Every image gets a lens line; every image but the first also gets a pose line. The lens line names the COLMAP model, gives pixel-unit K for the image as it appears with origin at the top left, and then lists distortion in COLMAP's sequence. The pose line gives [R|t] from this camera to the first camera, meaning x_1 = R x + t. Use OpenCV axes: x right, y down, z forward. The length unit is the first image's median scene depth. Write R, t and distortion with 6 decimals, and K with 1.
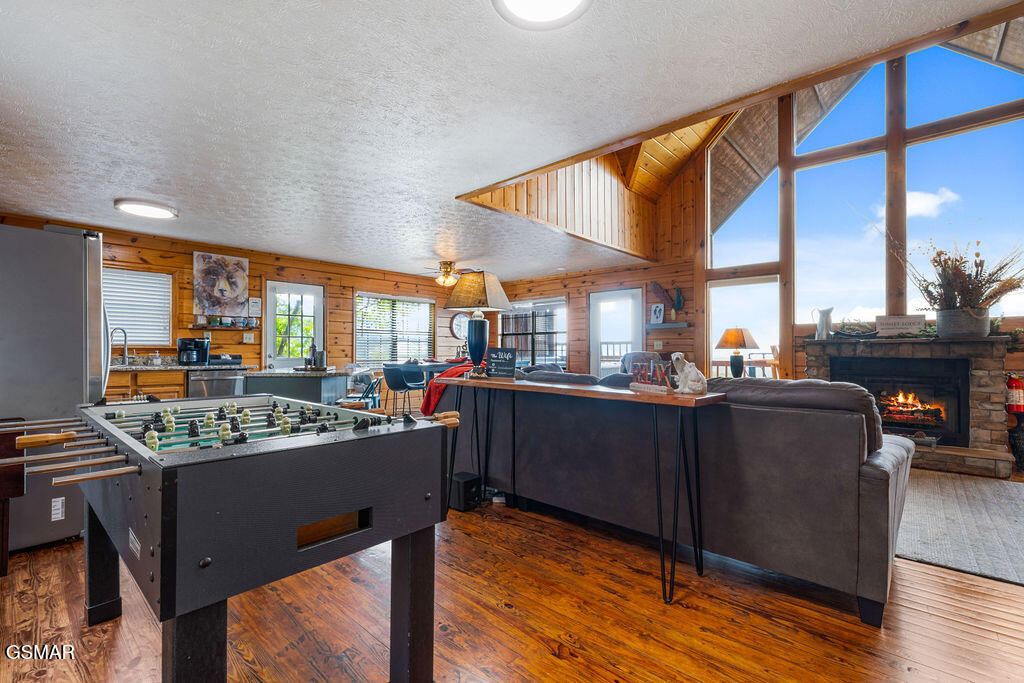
lens RADIAL K [[457.3, 0, 512.0], [0, 457.3, 341.5], [0, 0, 1]] dist [-0.002035, -0.000200]
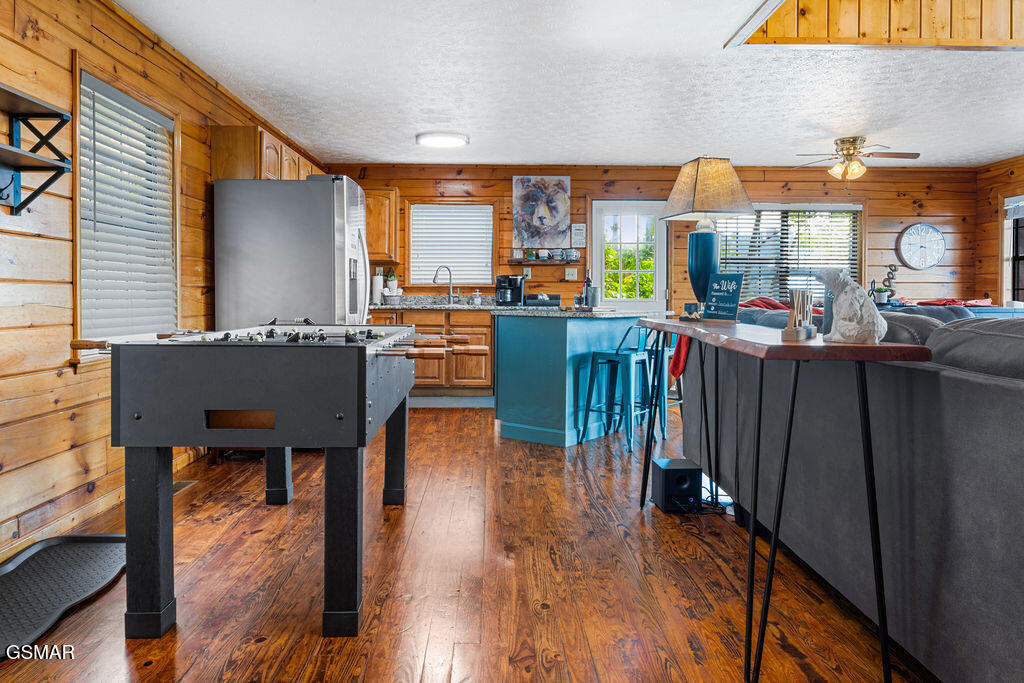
lens RADIAL K [[714.1, 0, 511.7], [0, 714.1, 296.5], [0, 0, 1]] dist [-0.001345, -0.001152]
pose [[0.688077, -0.001736, -0.725636, 0.295938], [0.014352, 0.999834, 0.011217, 0.018015], [0.725496, -0.018133, 0.687987, 0.055444]]
